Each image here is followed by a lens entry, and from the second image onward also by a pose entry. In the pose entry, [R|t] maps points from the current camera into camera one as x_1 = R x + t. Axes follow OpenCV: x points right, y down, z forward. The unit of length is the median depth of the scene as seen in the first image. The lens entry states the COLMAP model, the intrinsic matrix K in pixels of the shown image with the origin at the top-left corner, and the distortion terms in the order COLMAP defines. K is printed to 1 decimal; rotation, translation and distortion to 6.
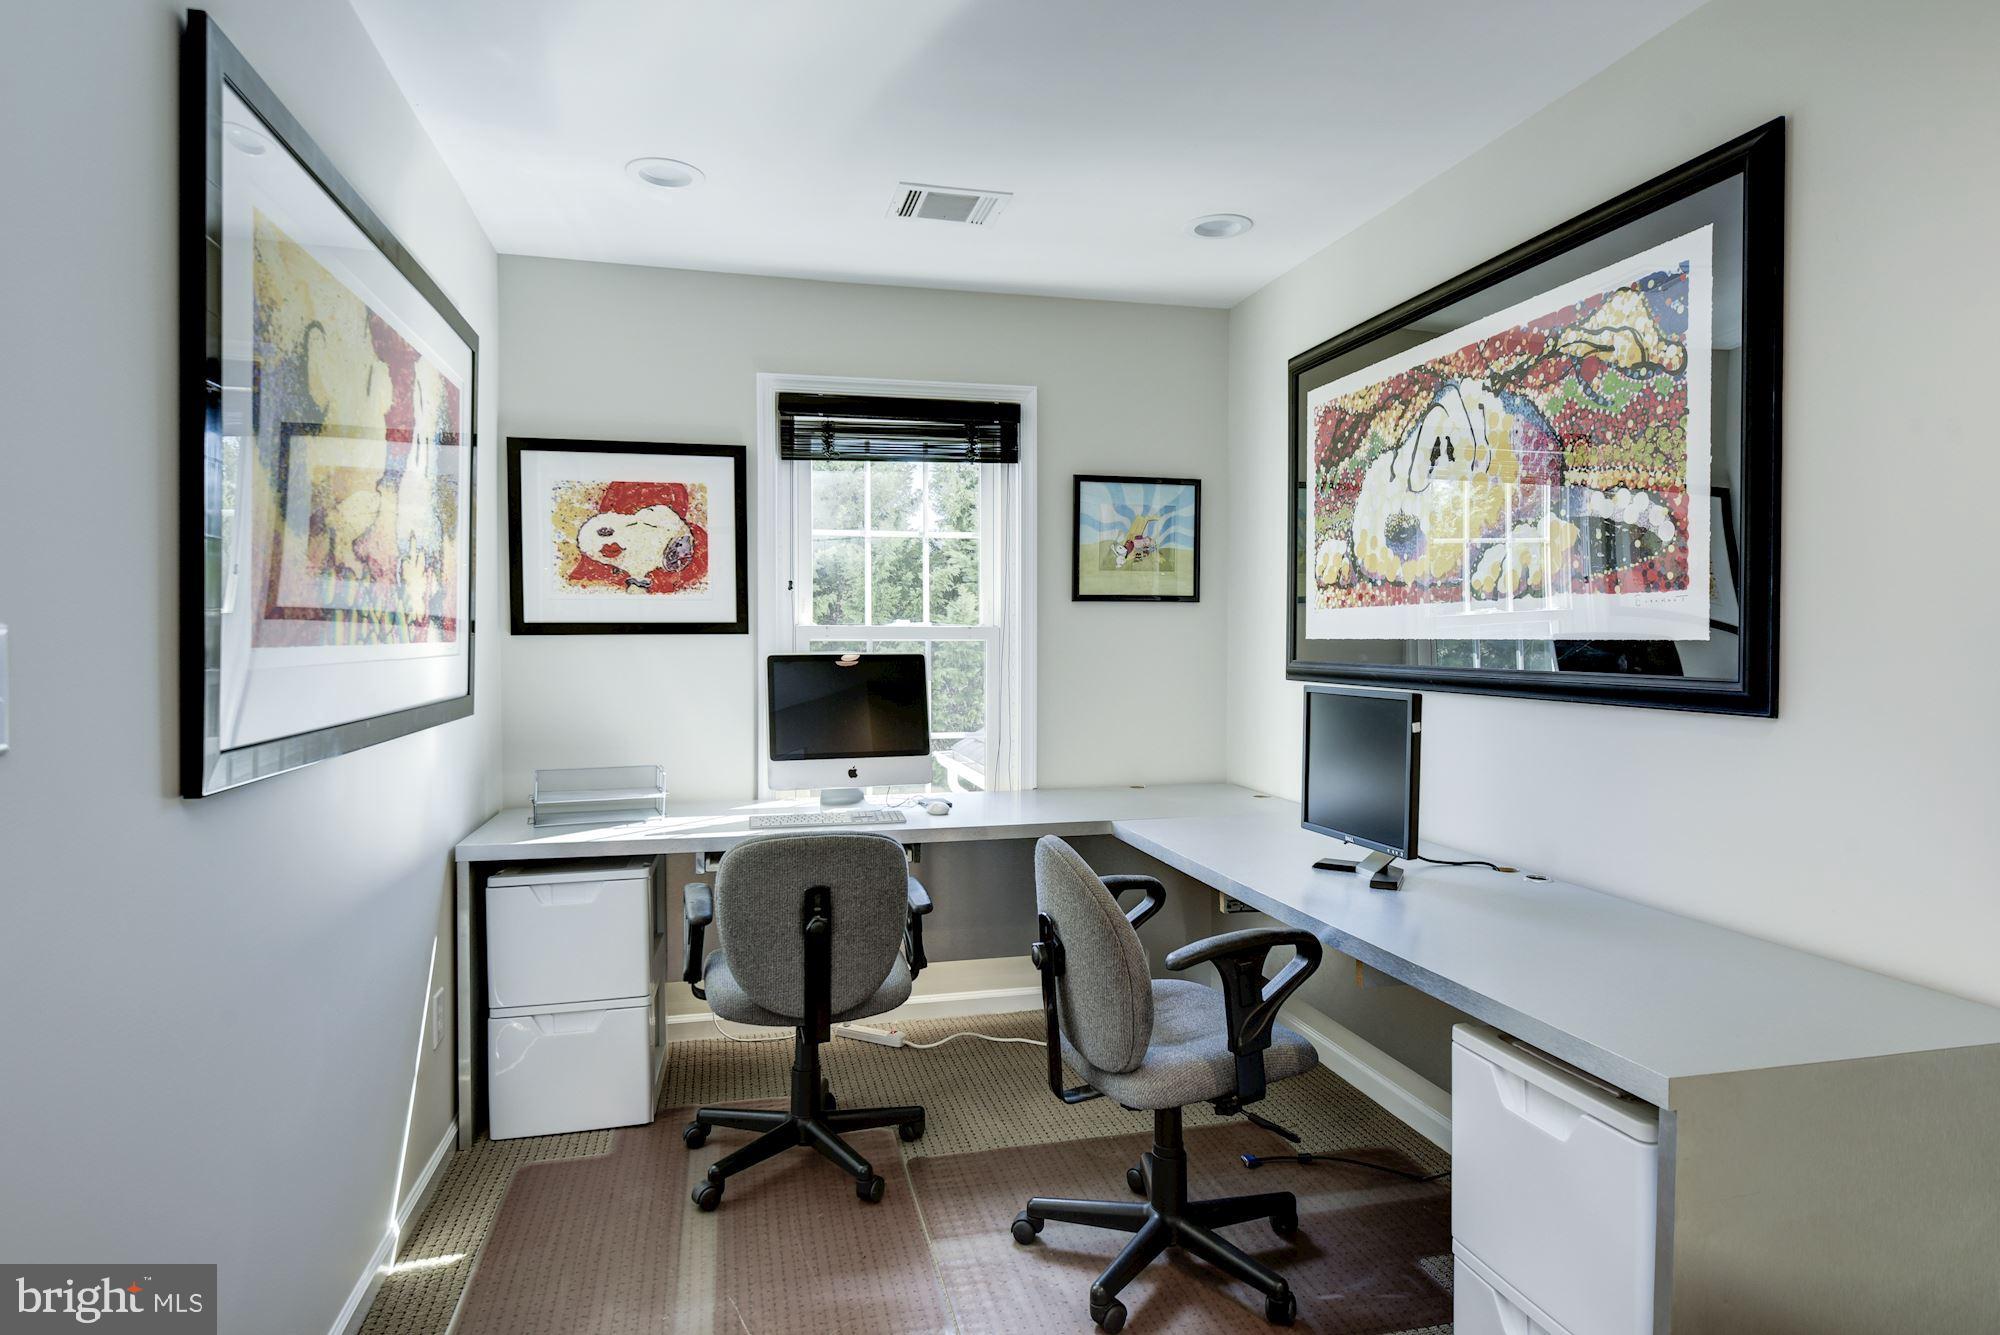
lens RADIAL K [[1141.3, 0, 1006.6], [0, 1141.3, 645.9], [0, 0, 1]] dist [-0.001676, -0.001070]
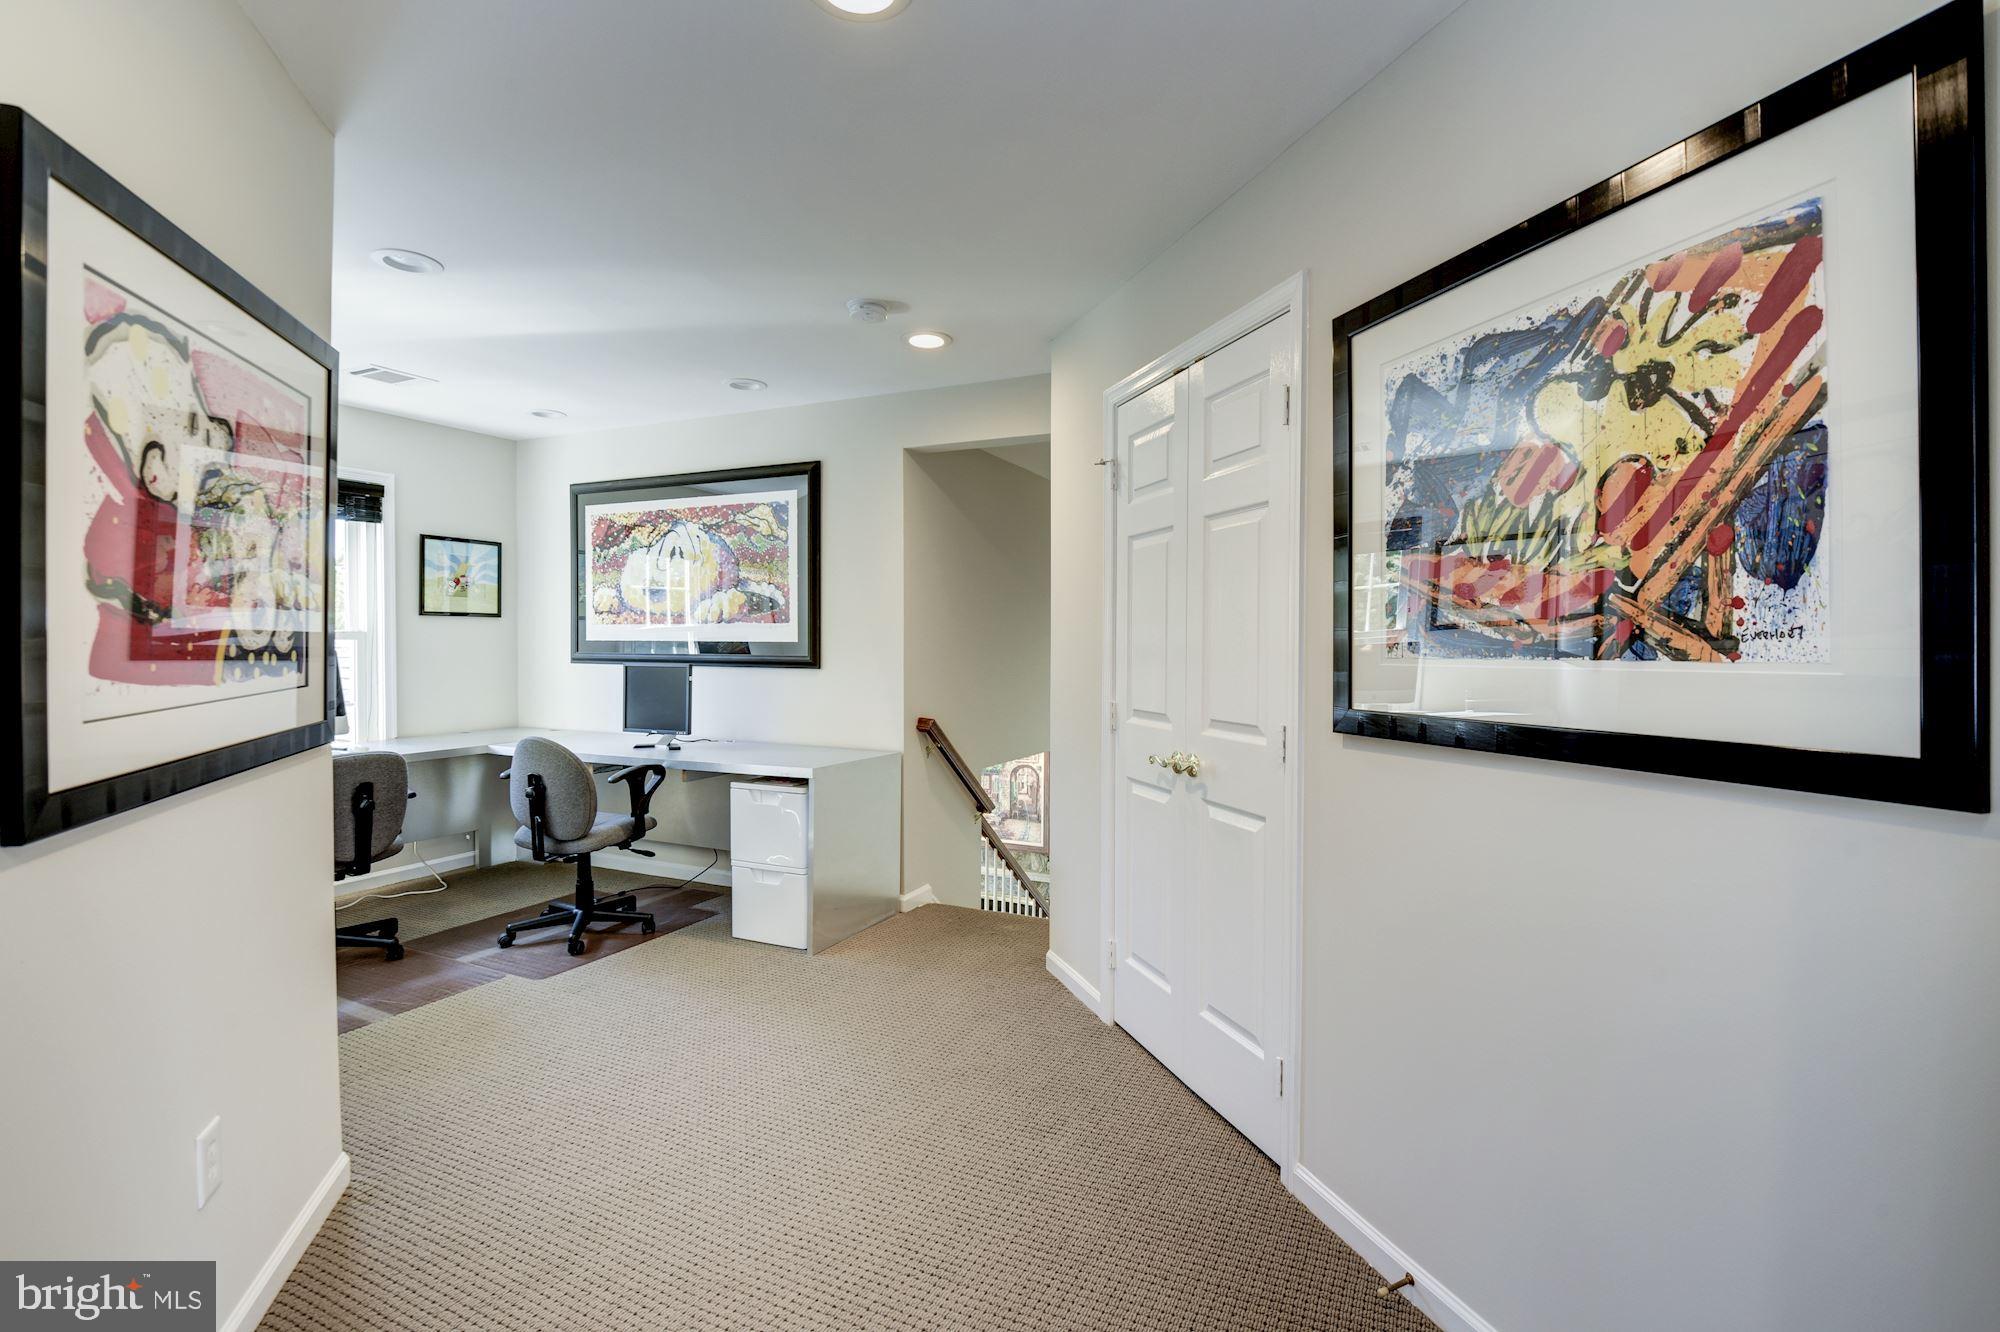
lens RADIAL K [[923.6, 0, 995.2], [0, 923.6, 657.2], [0, 0, 1]] dist [-0.021655, -0.001165]
pose [[0.641550, -0.012067, 0.766986, -0.532714], [0.001012, 0.999889, 0.014886, 0.000036], [-0.767081, -0.008774, 0.641491, -0.540565]]
